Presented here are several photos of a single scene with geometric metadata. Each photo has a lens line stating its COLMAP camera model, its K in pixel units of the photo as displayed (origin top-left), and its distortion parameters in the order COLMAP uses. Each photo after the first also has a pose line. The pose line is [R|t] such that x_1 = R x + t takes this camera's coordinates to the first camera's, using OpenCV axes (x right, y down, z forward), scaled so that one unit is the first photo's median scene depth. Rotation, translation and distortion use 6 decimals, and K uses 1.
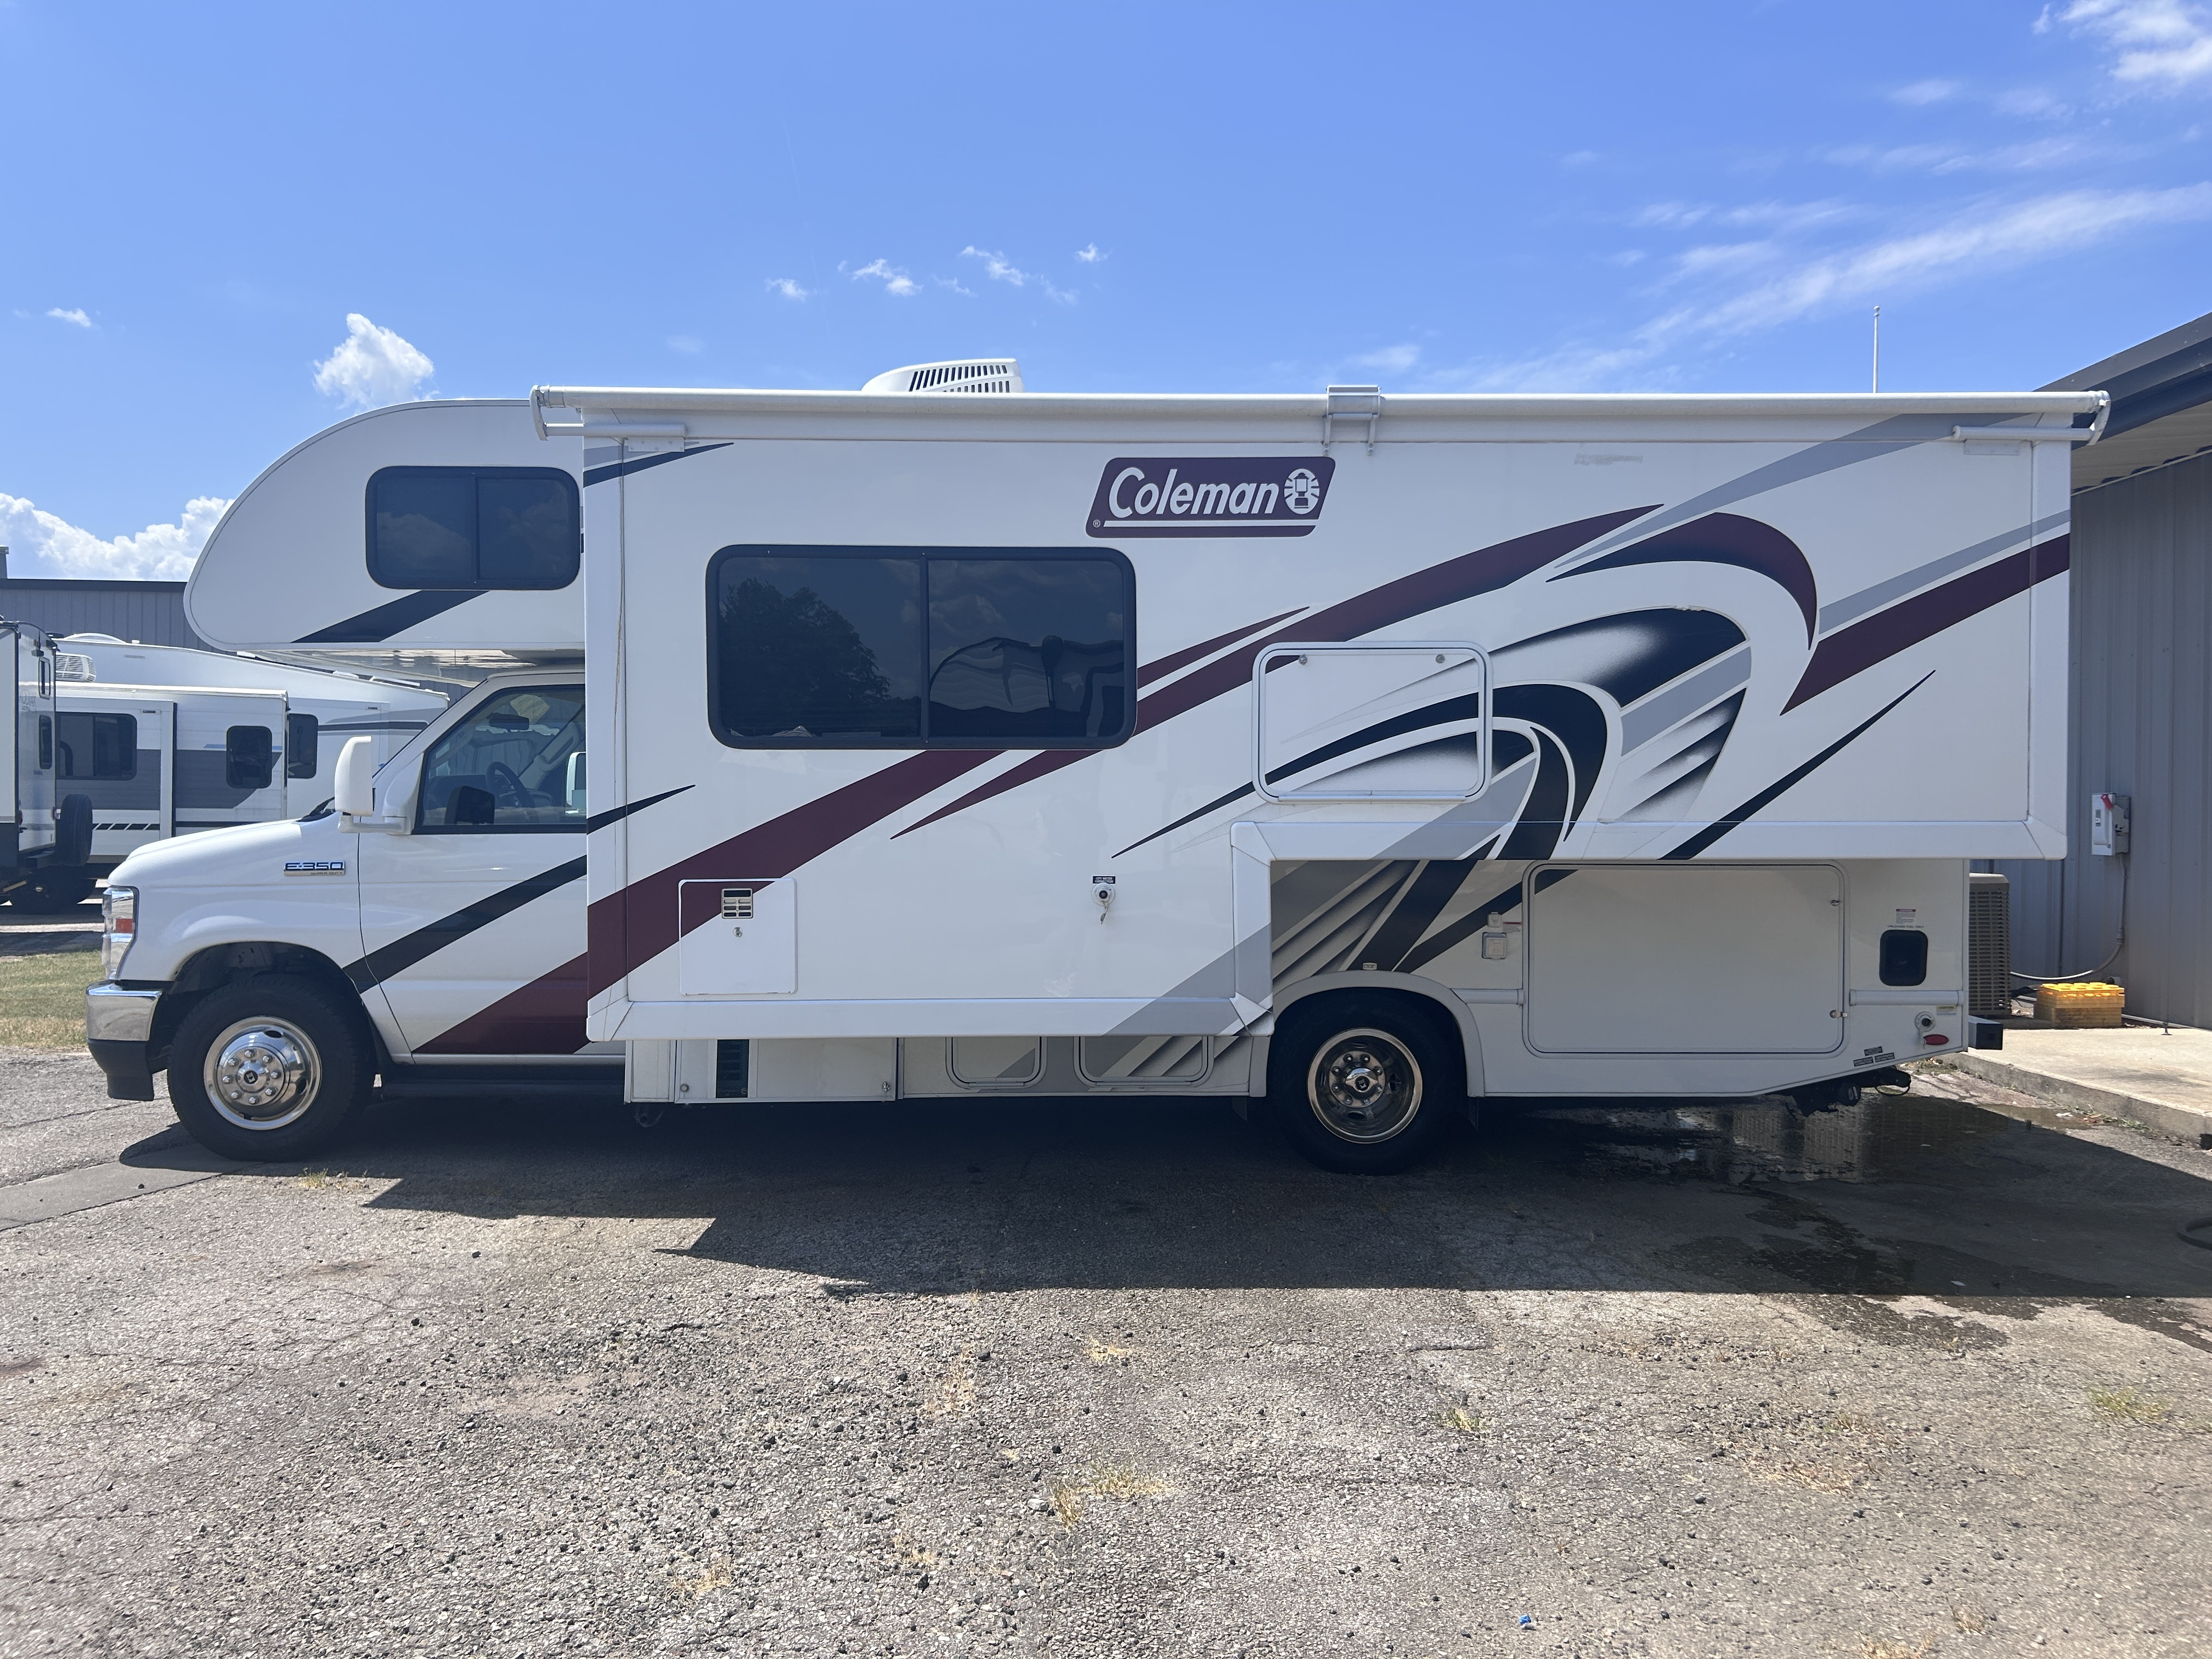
lens RADIAL K [[1676.3, 0, 1090.3], [0, 1676.3, 820.1], [0, 0, 1]] dist [0.039678, -0.039595]
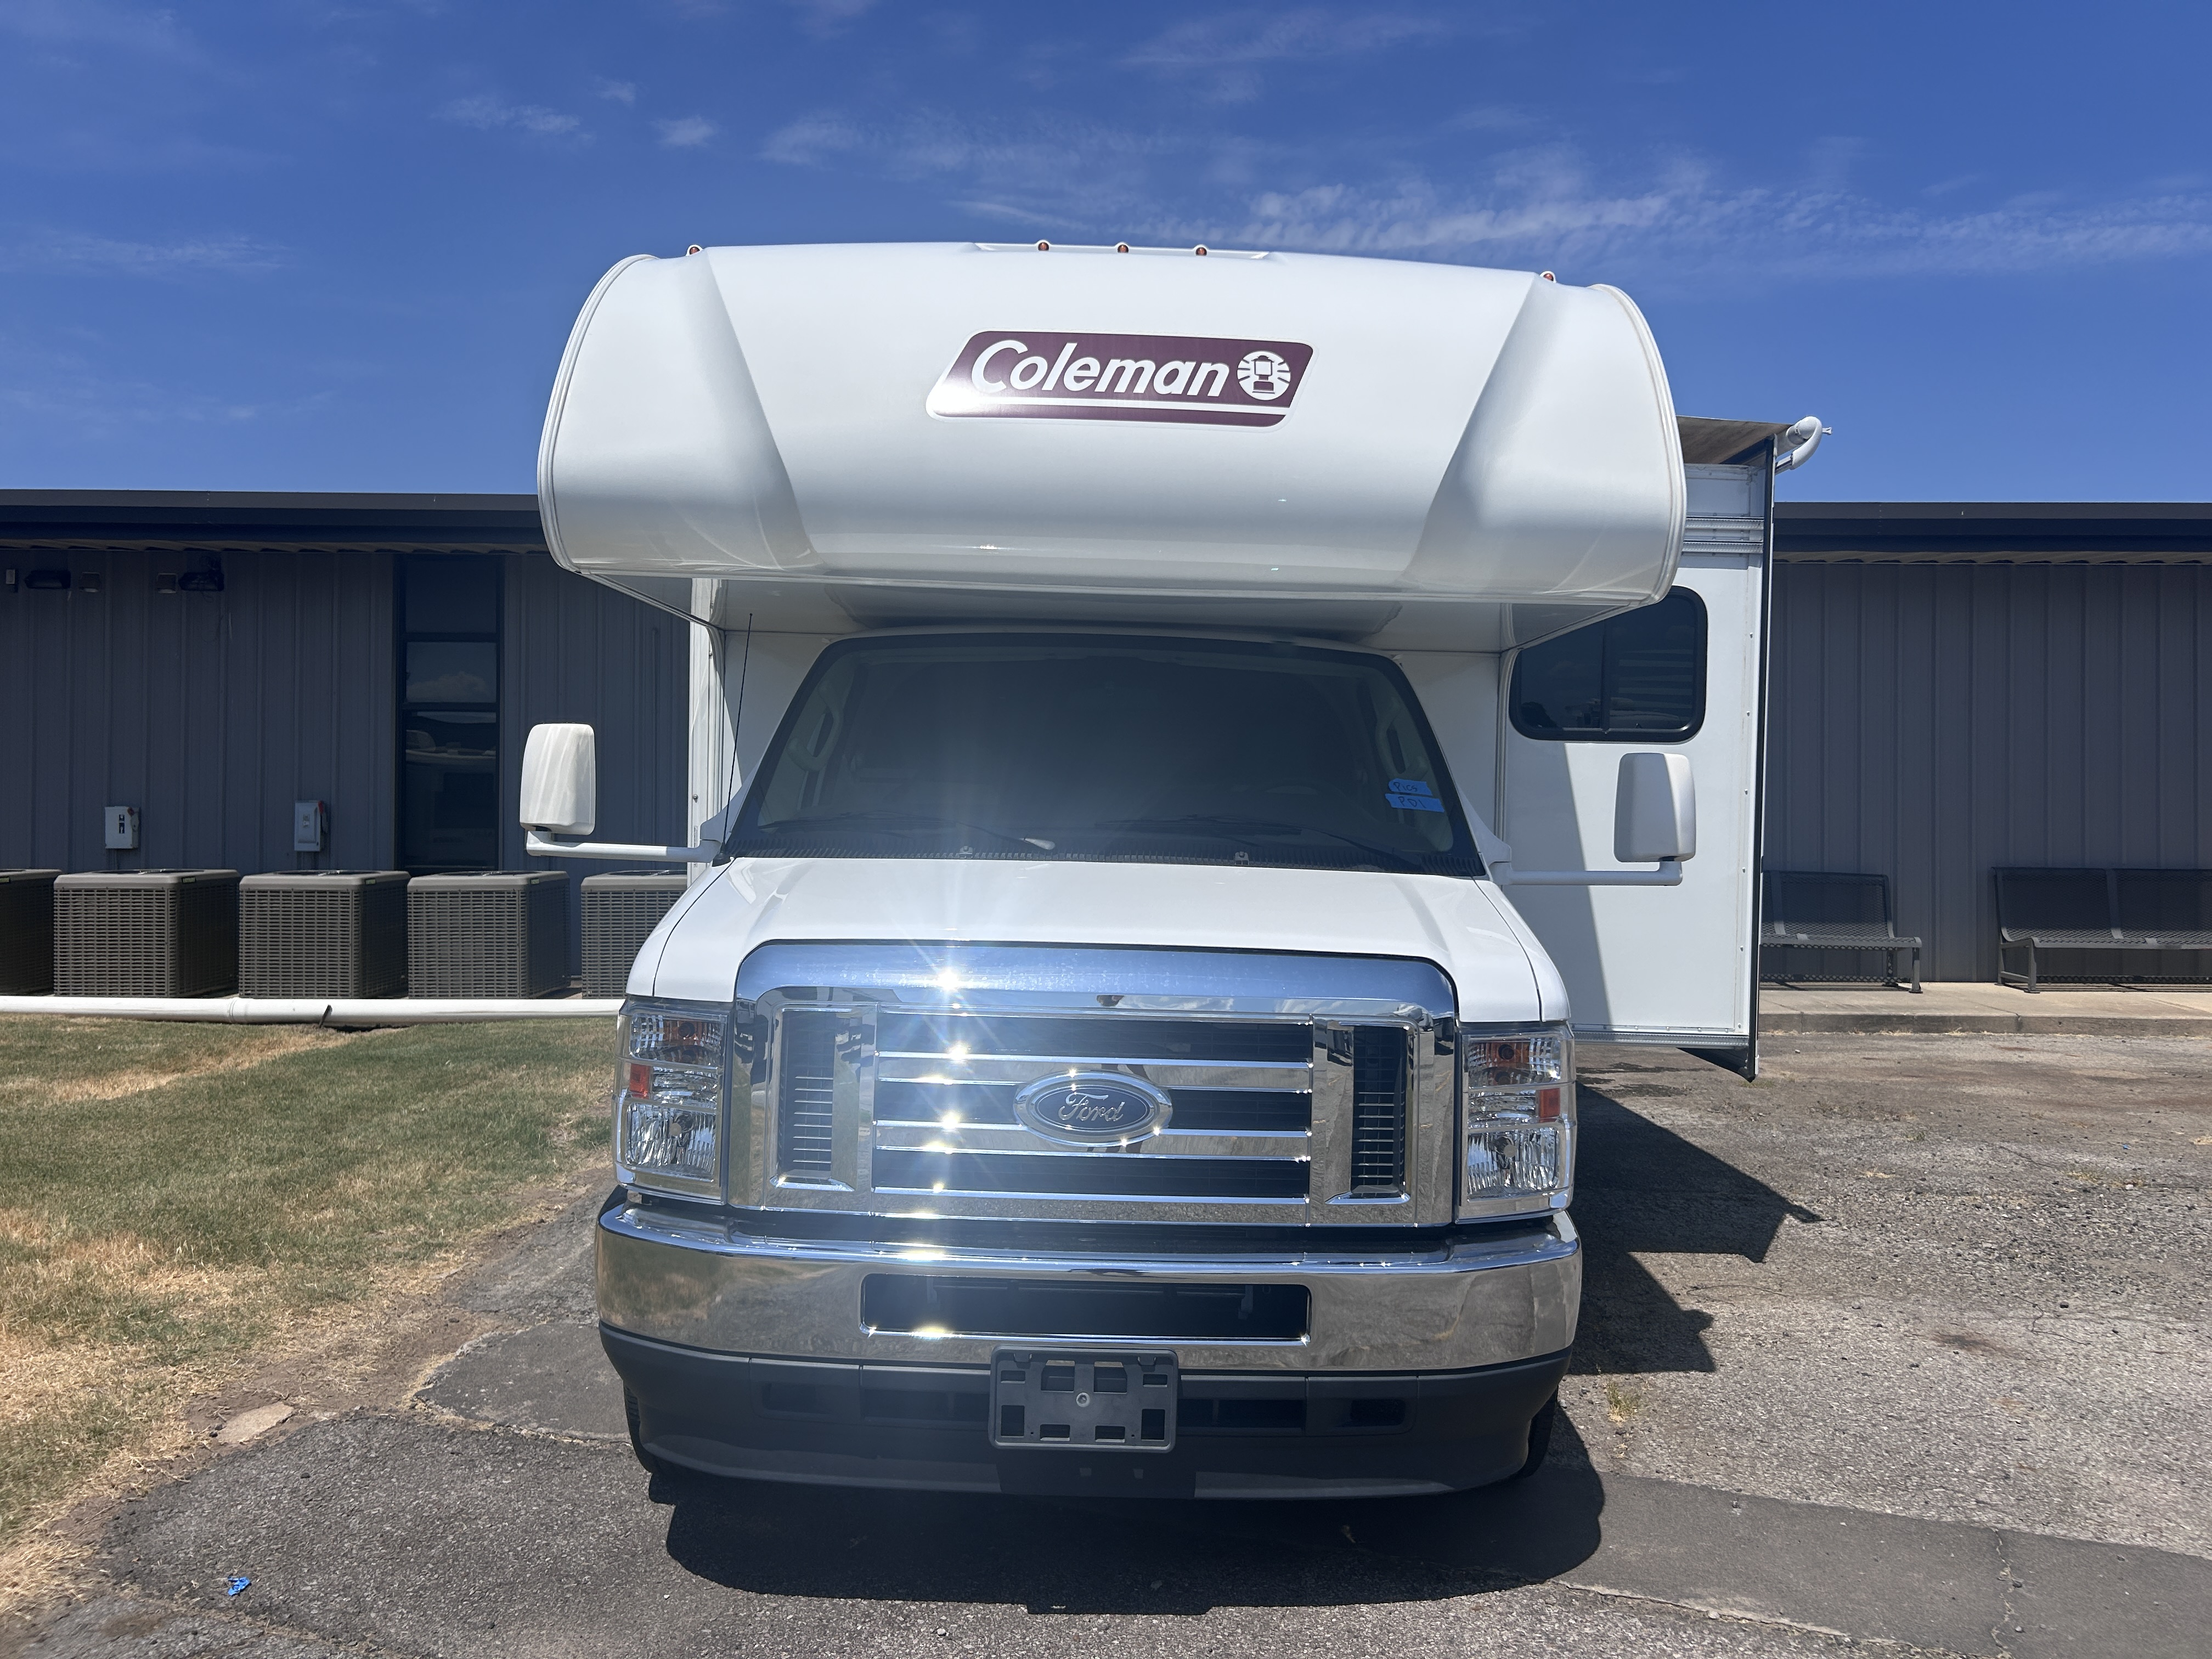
lens RADIAL K [[1676.3, 0, 1116.2], [0, 1676.3, 826.6], [0, 0, 1]] dist [0.039678, -0.039595]
pose [[0.019546, -0.012557, 0.999730, -1.277628], [-0.005141, 0.999907, 0.012660, -0.028350], [-0.999796, -0.005387, 0.019479, 1.337750]]
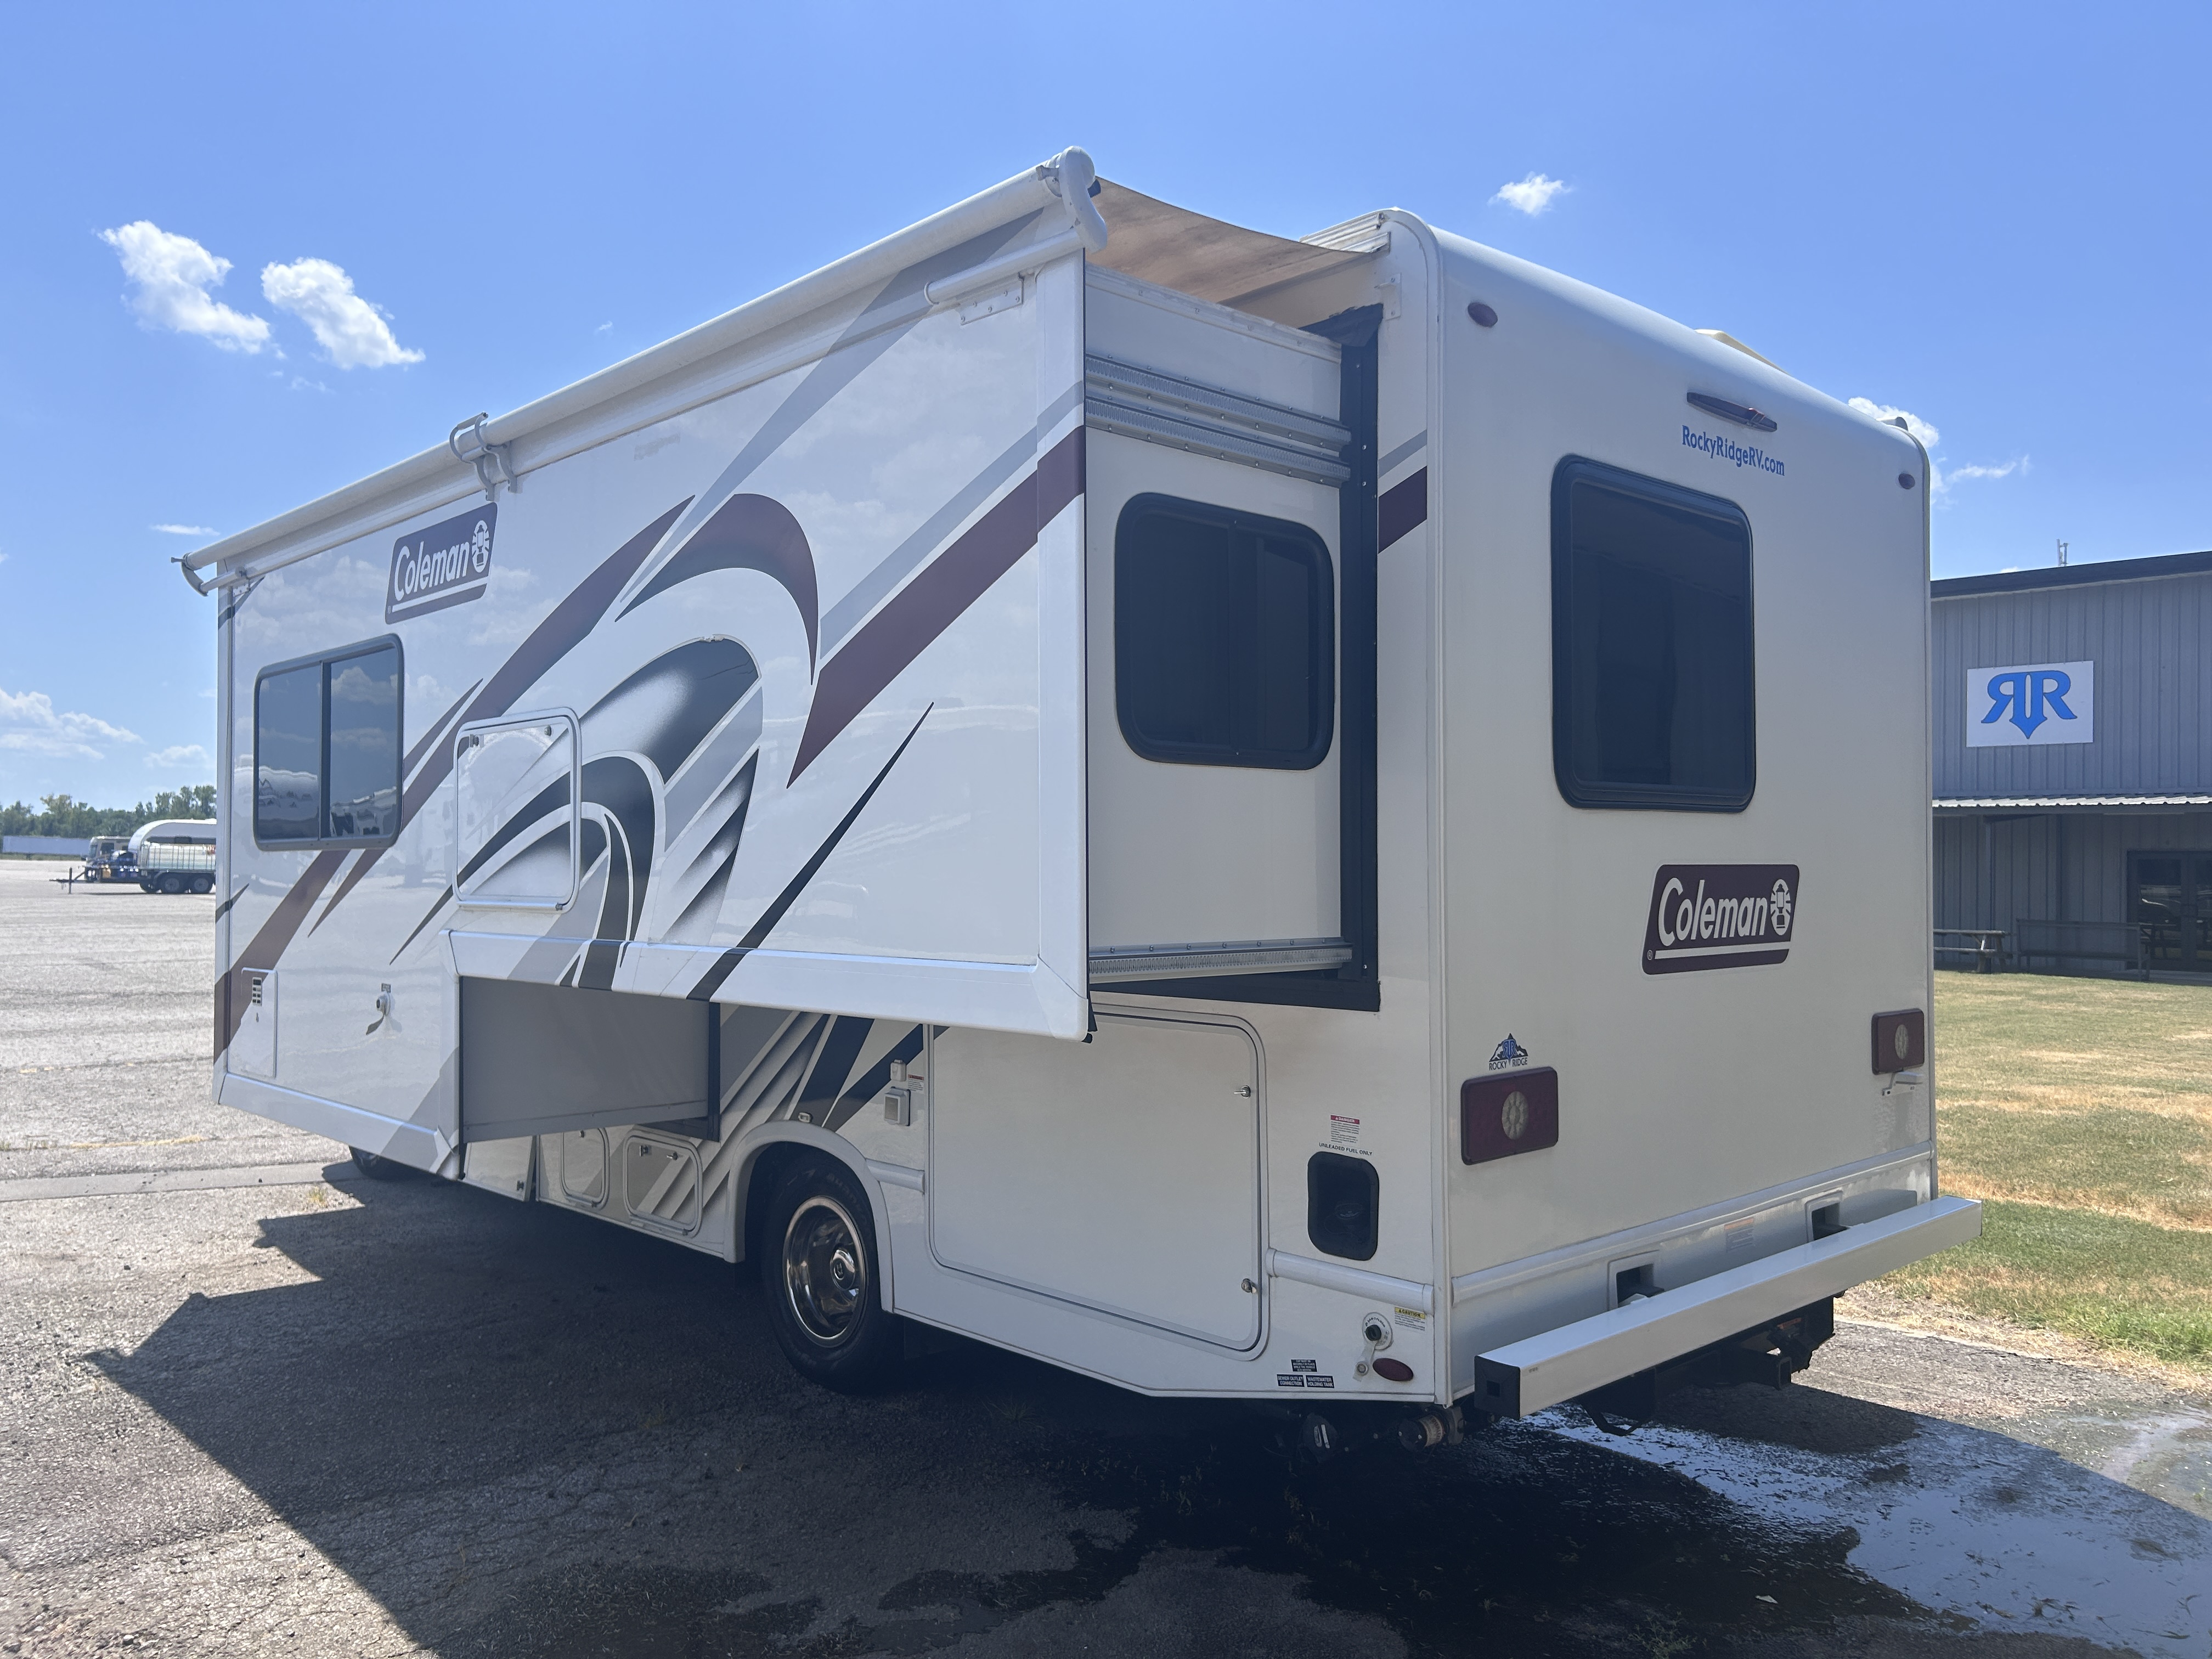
lens RADIAL K [[1676.3, 0, 1125.3], [0, 1676.3, 833.6], [0, 0, 1]] dist [0.039678, -0.039595]
pose [[0.673923, -0.014605, -0.738657, 0.978137], [-0.014380, 0.999356, -0.032880, -0.025112], [0.738662, 0.032781, 0.673279, 0.662906]]
